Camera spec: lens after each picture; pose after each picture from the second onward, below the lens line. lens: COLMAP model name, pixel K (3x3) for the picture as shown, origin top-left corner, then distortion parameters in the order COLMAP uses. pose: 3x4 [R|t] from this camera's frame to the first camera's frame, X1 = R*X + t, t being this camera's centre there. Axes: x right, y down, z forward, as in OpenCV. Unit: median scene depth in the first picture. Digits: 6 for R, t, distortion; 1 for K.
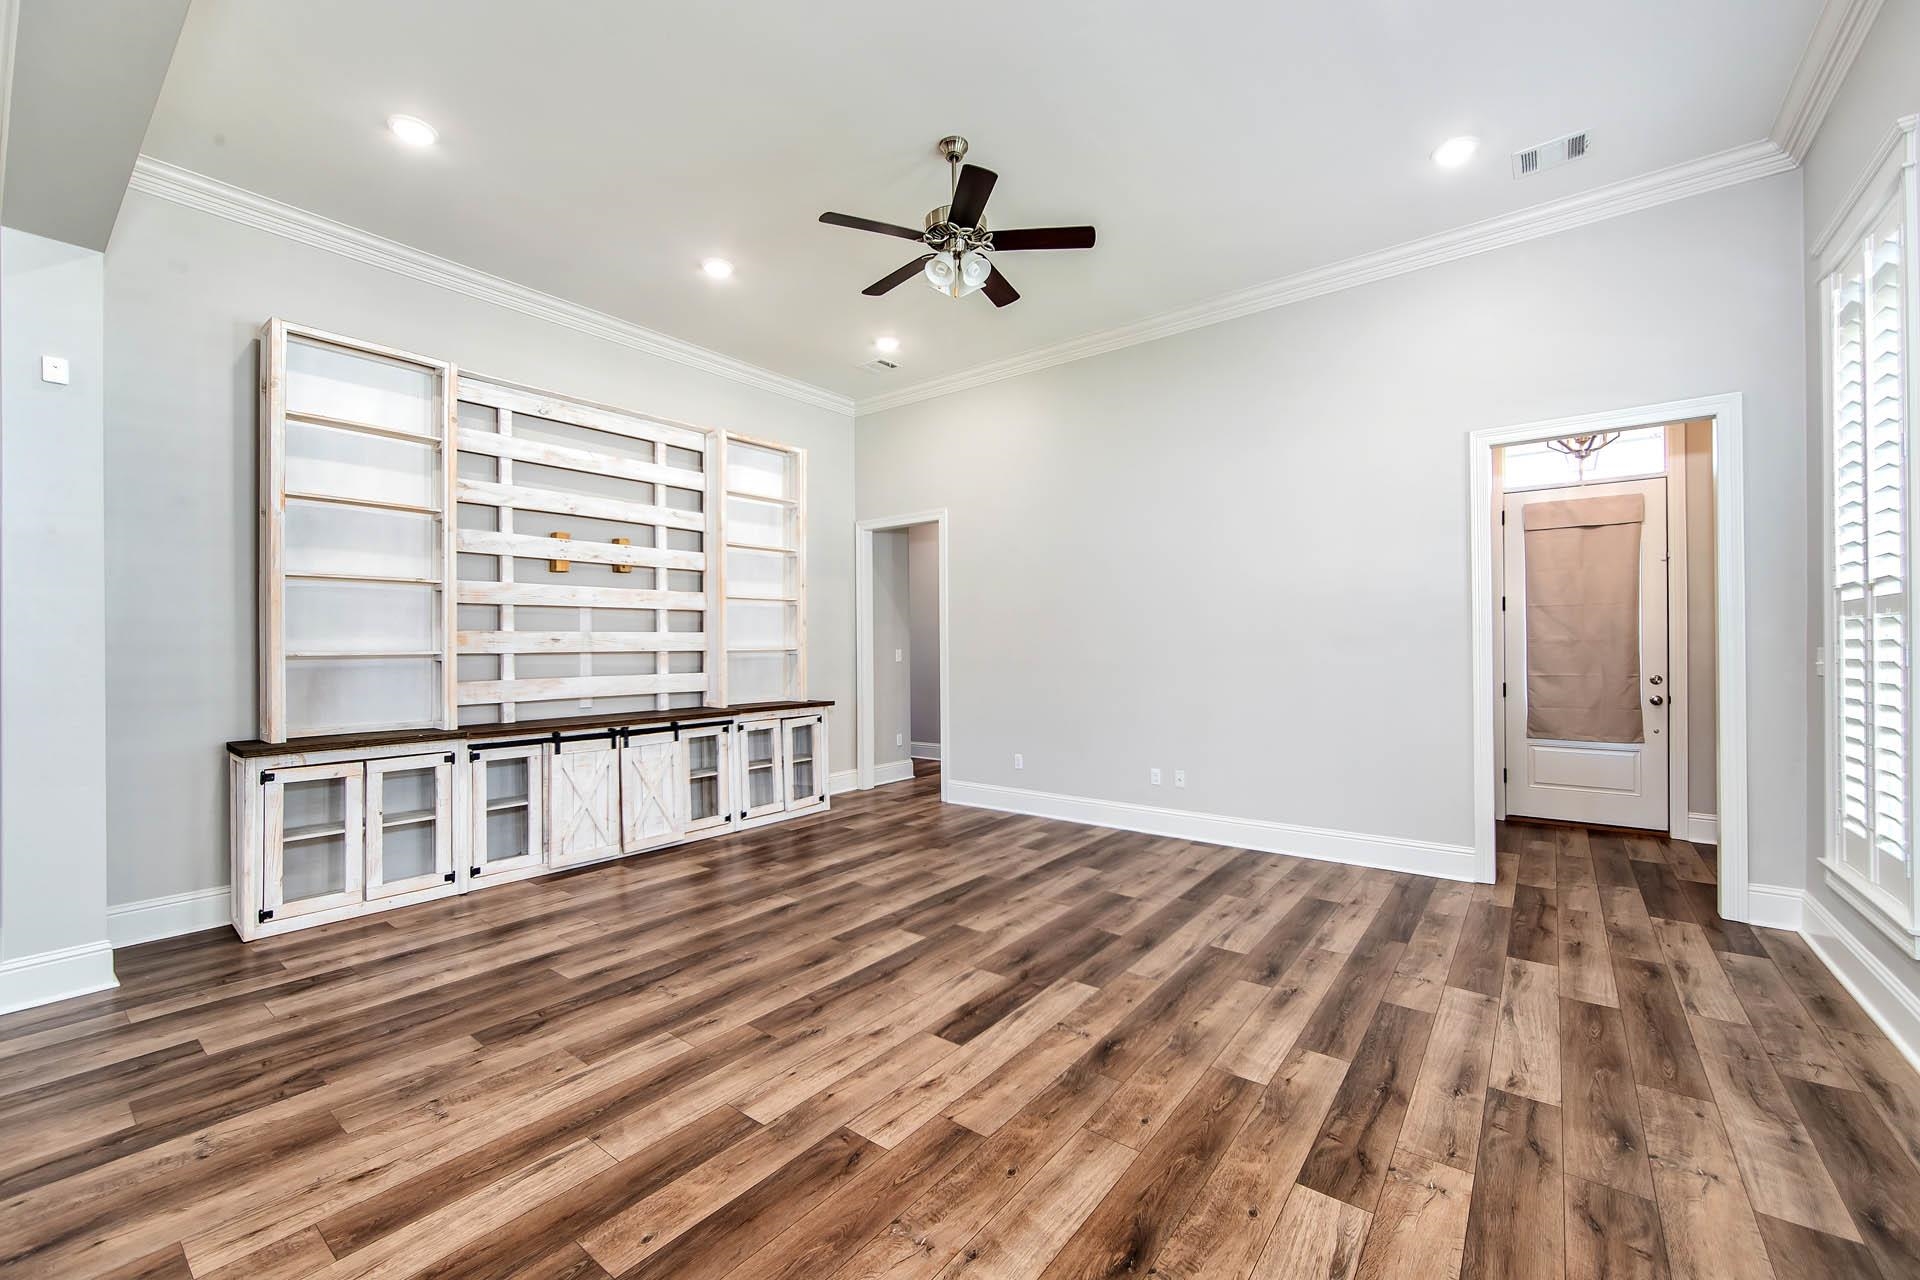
lens RADIAL K [[761.1, 0, 964.9], [0, 761.1, 644.3], [0, 0, 1]] dist [-0.001760, -0.000064]
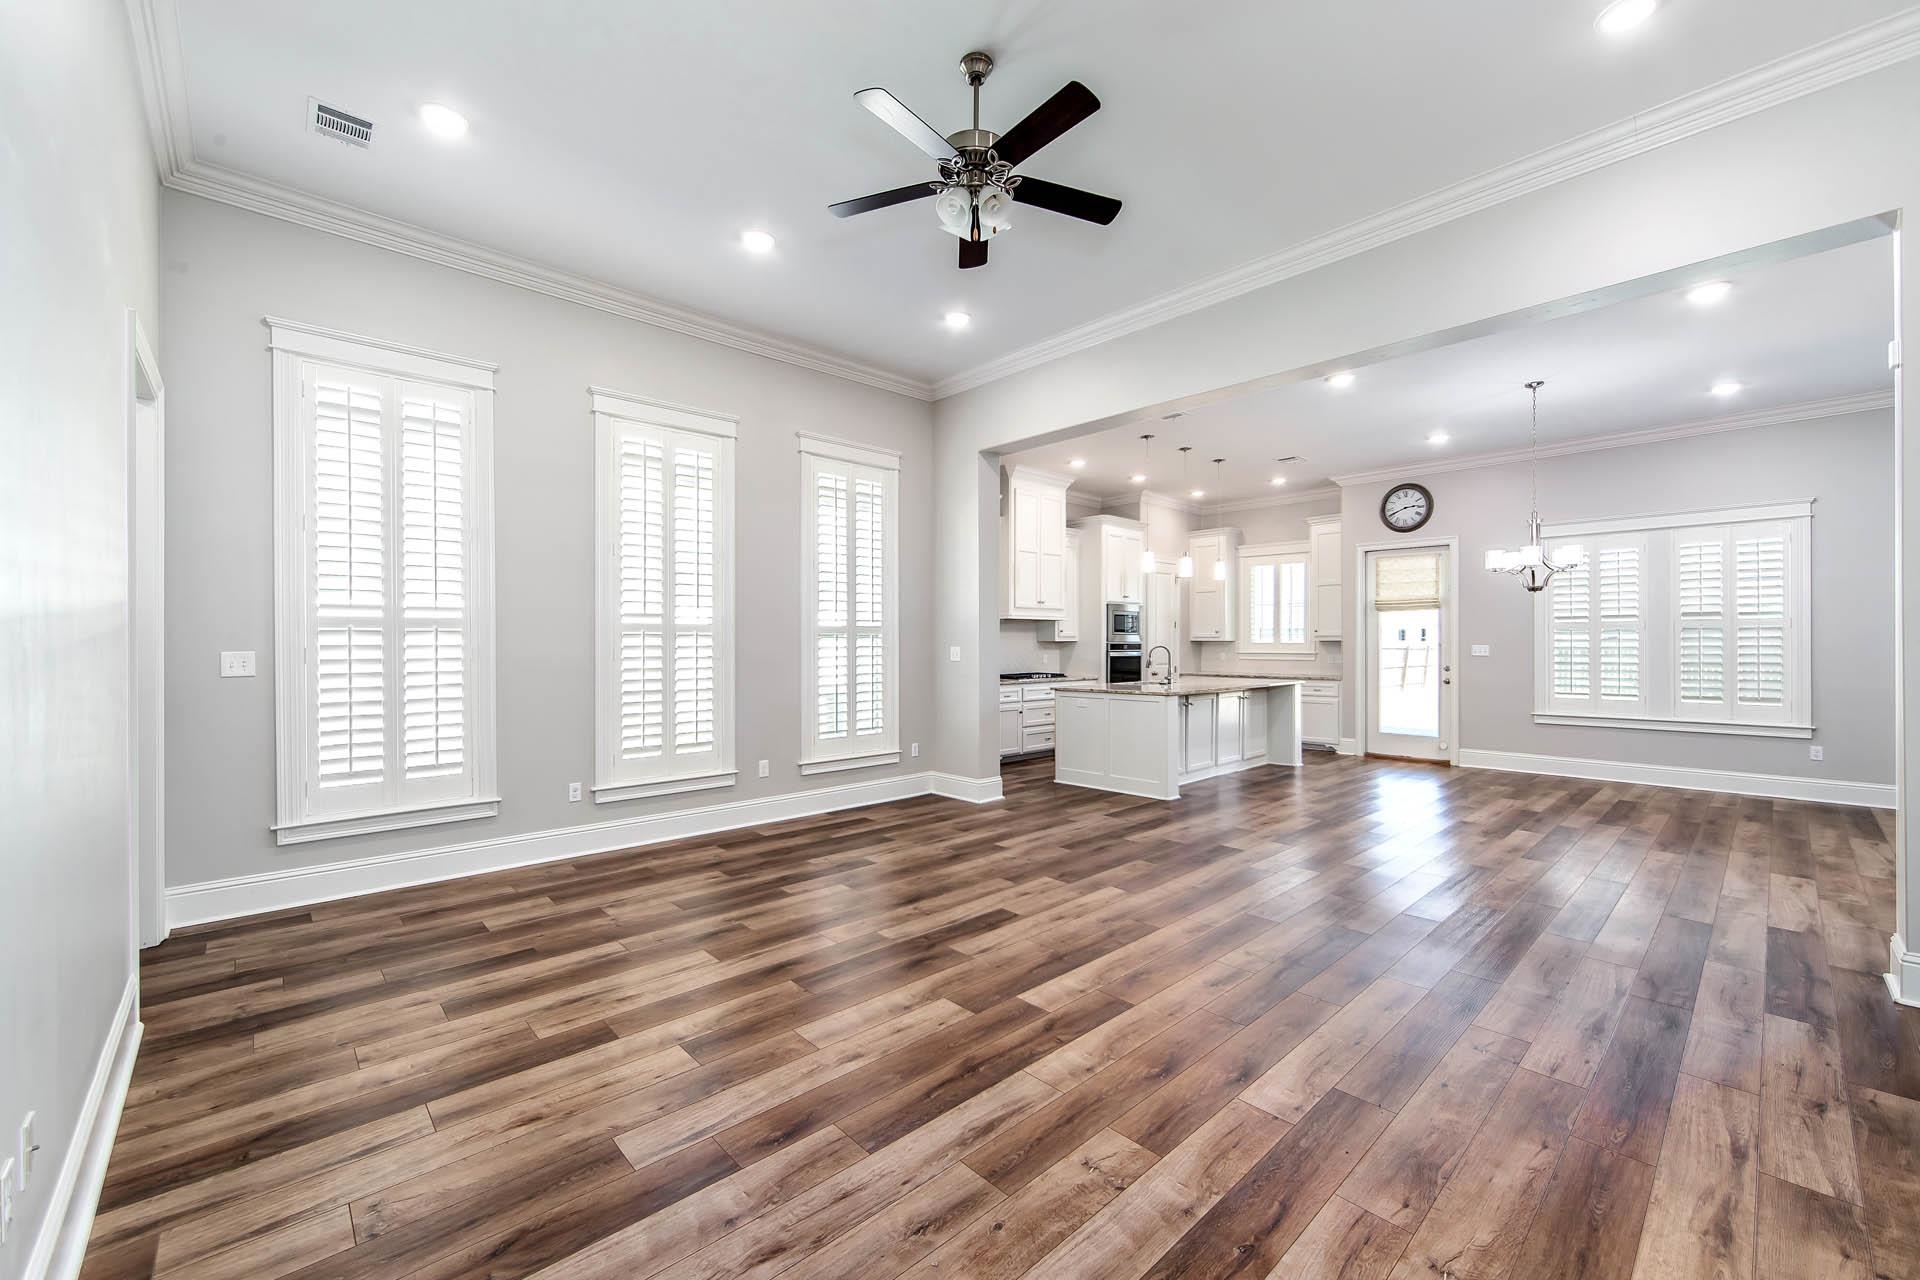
lens RADIAL K [[761.1, 0, 964.9], [0, 761.1, 644.3], [0, 0, 1]] dist [-0.001760, -0.000064]
pose [[-0.986588, 0.009995, 0.162926, -0.149030], [0.009772, 0.999950, -0.002169, 0.006617], [-0.162939, -0.000548, -0.986636, 2.028353]]
